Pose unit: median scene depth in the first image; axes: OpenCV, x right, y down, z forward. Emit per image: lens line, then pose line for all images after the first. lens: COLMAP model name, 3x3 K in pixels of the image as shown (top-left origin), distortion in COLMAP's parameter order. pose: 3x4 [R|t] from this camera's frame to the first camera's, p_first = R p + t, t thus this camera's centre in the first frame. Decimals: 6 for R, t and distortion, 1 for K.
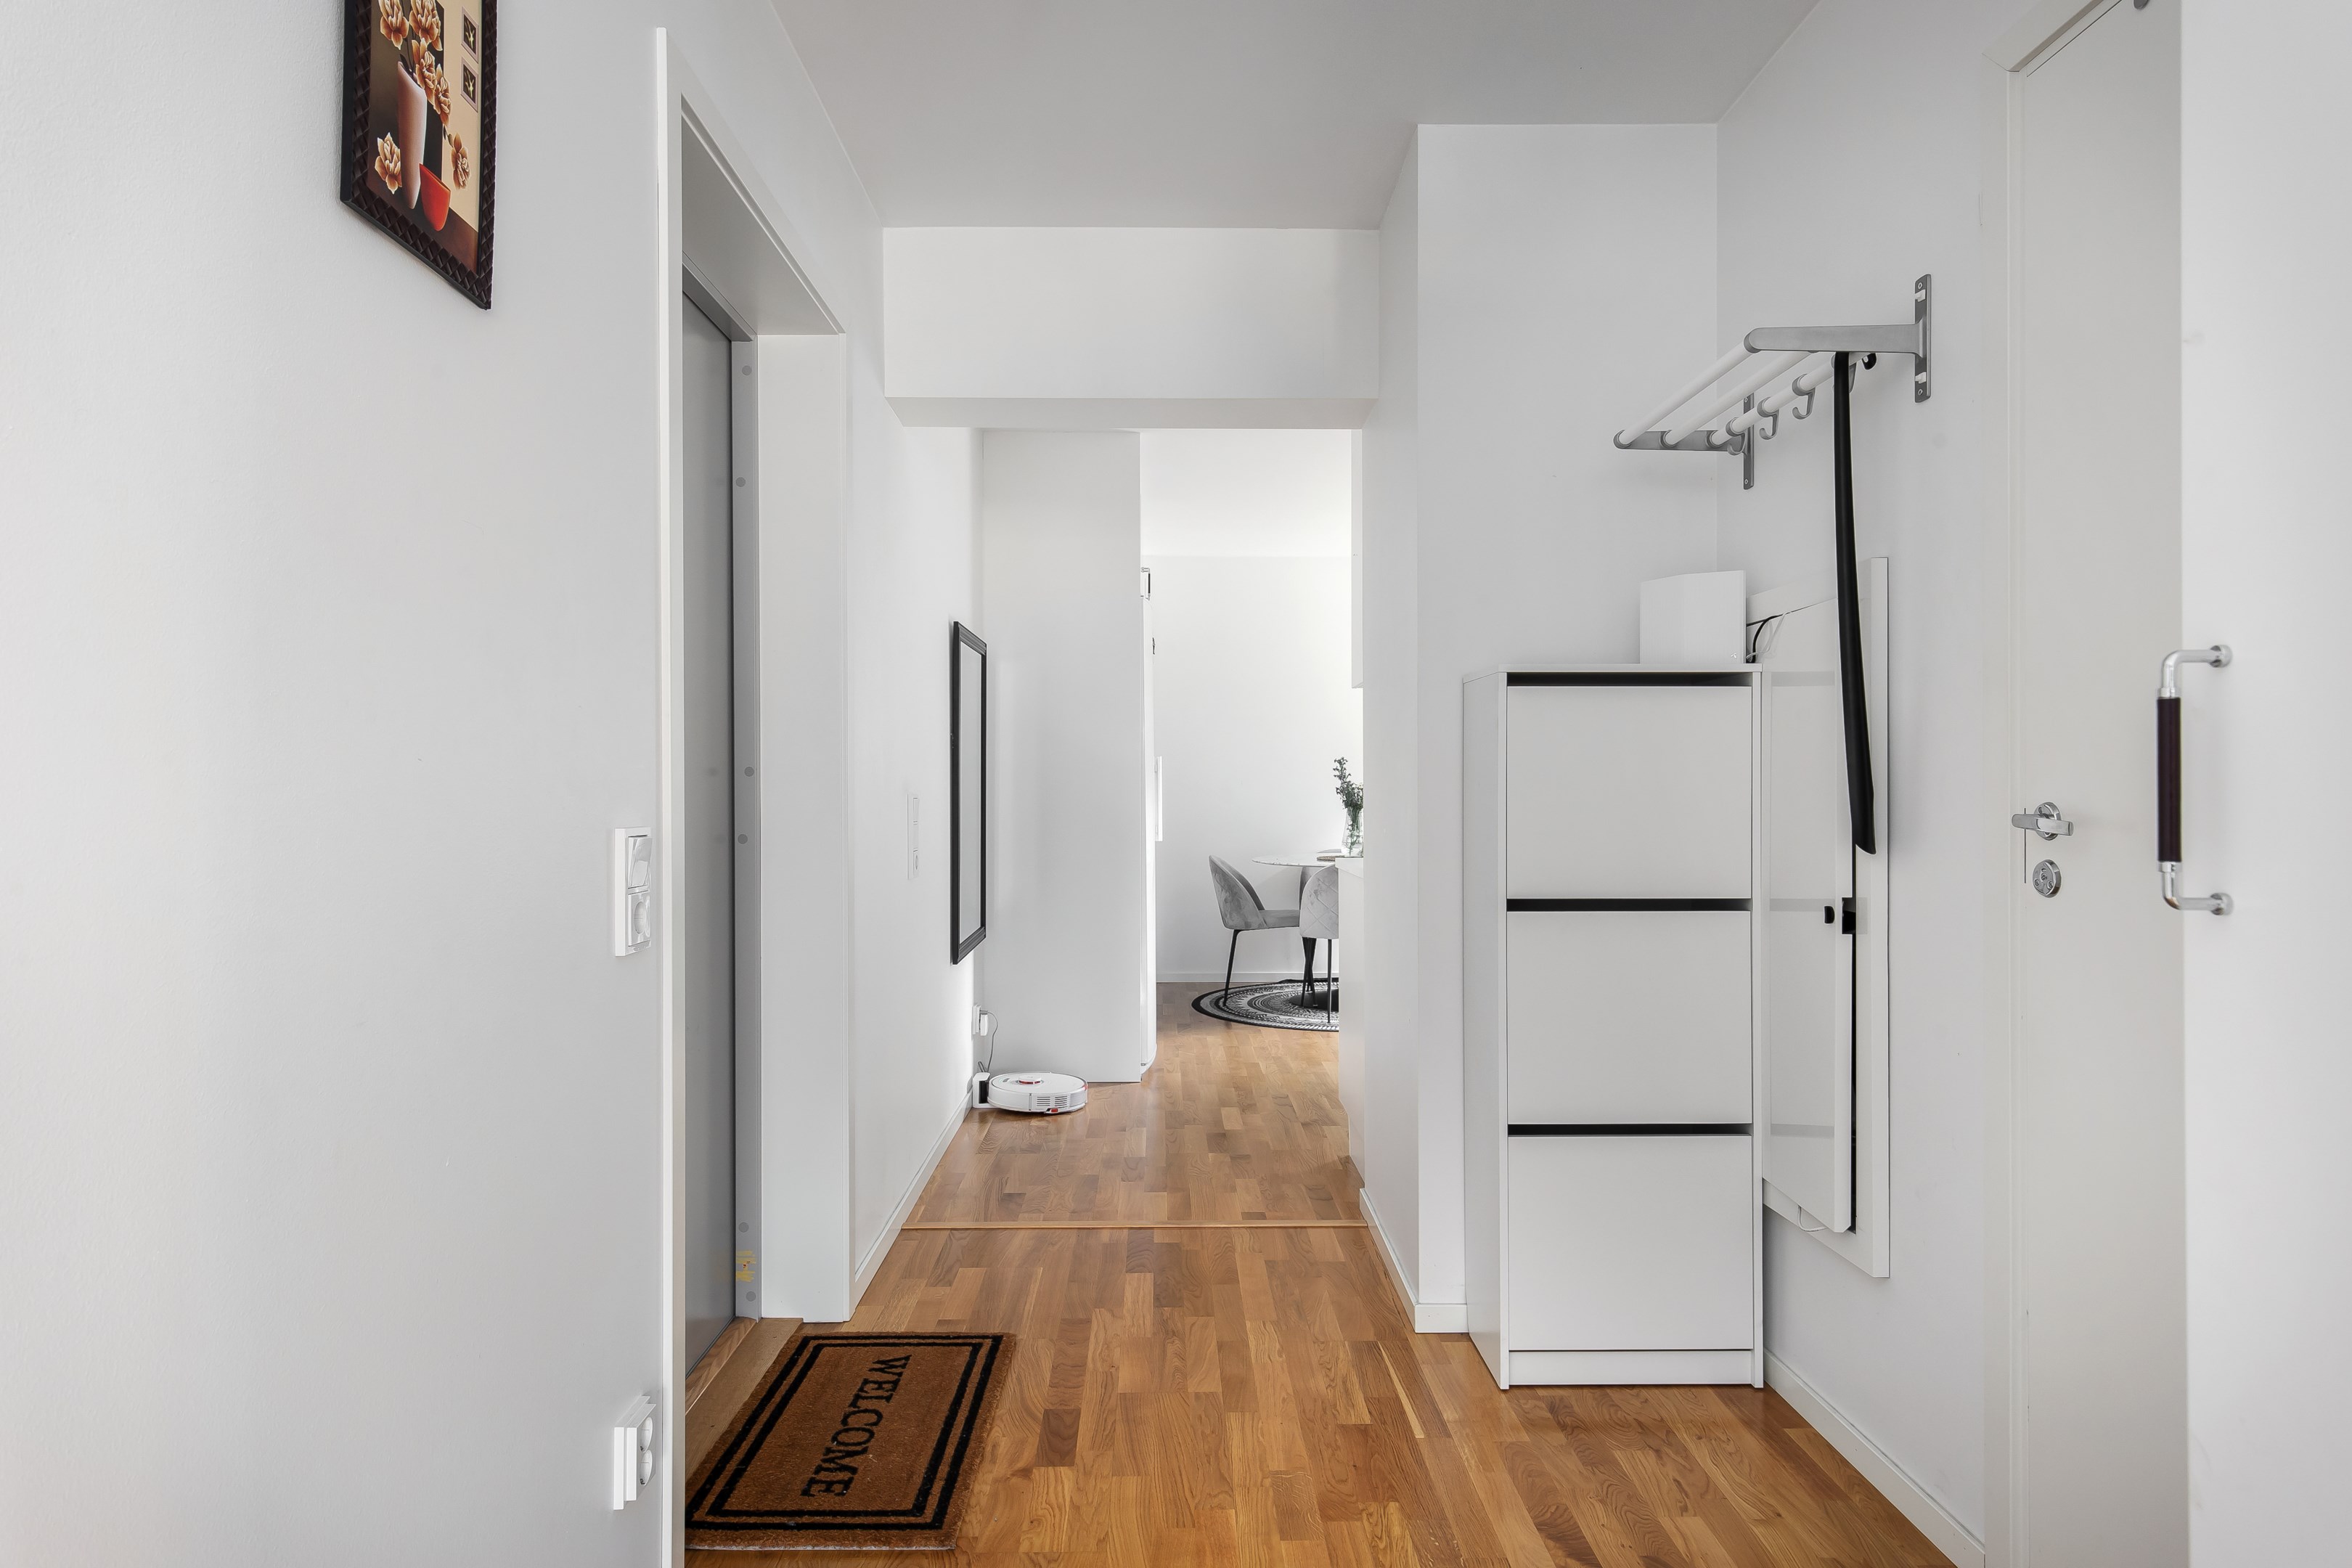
lens RADIAL K [[1294.3, 0, 1176.0], [0, 1294.3, 784.0], [0, 0, 1]] dist [0.003135, -0.002042]
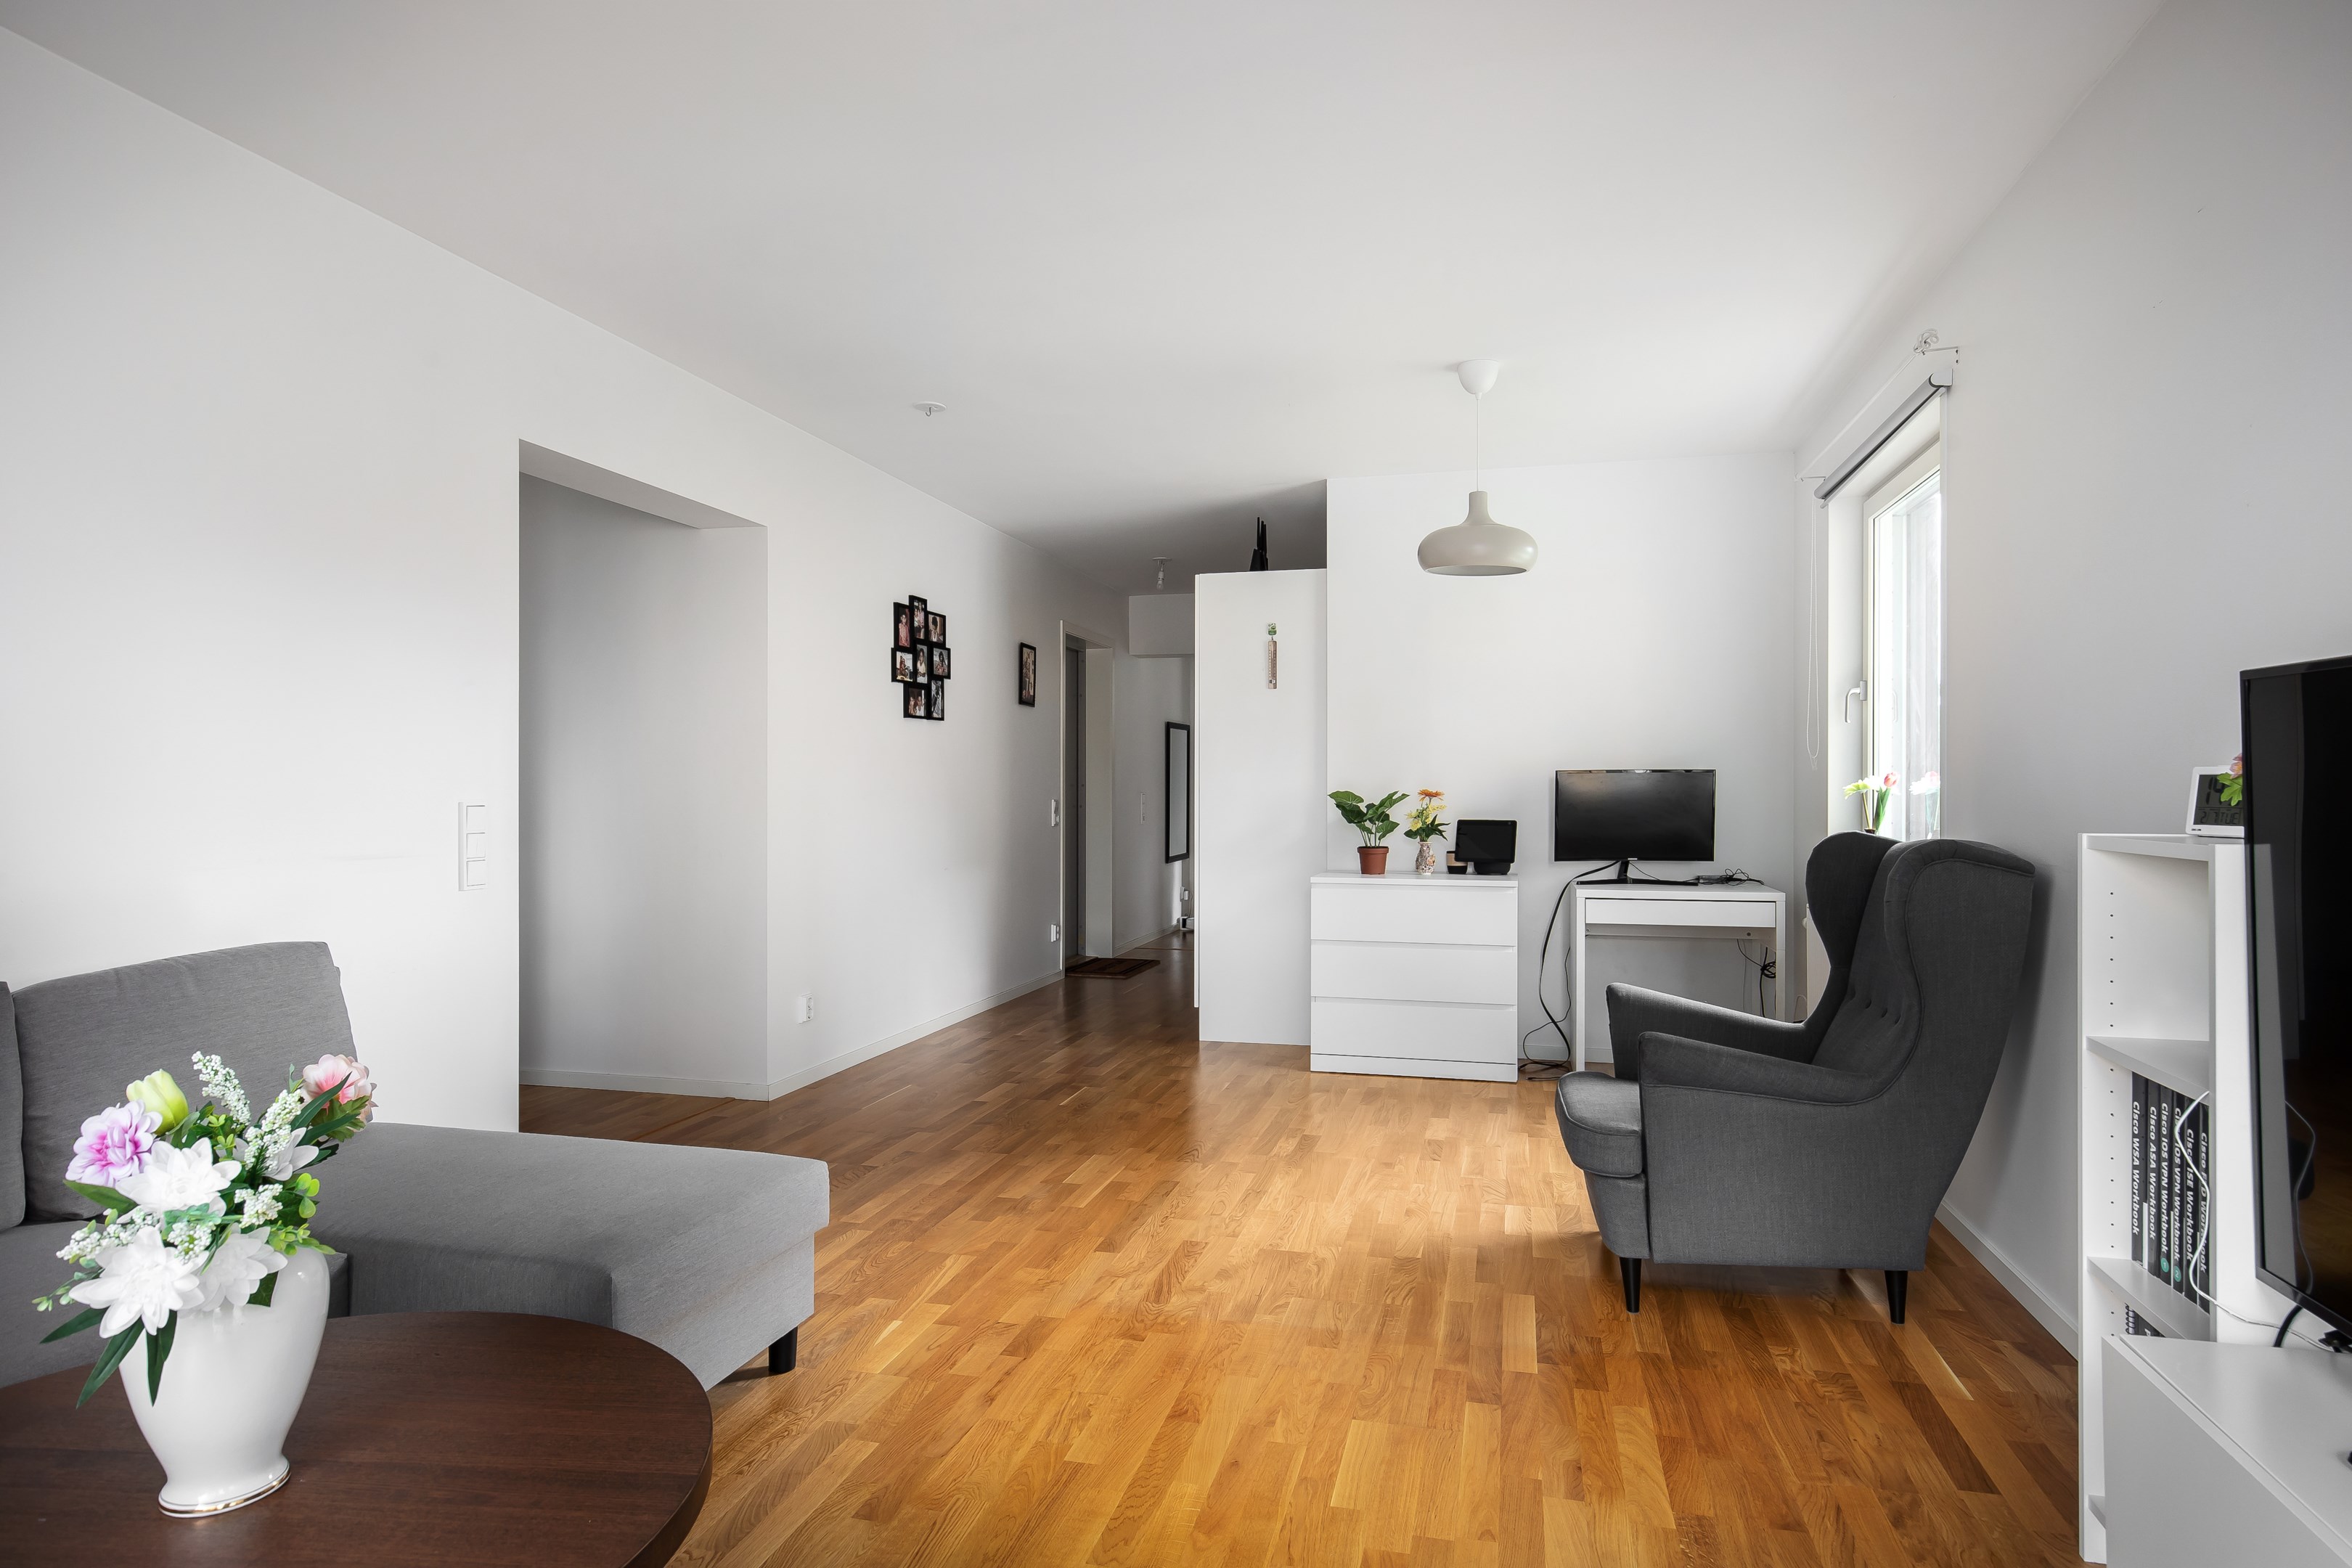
lens RADIAL K [[1294.3, 0, 1176.0], [0, 1294.3, 784.0], [0, 0, 1]] dist [0.003135, -0.002042]
pose [[0.964294, 0.005901, -0.264768, 0.738963], [-0.005282, 0.999981, 0.003050, -0.025231], [0.264781, -0.001542, 0.964307, -2.026309]]
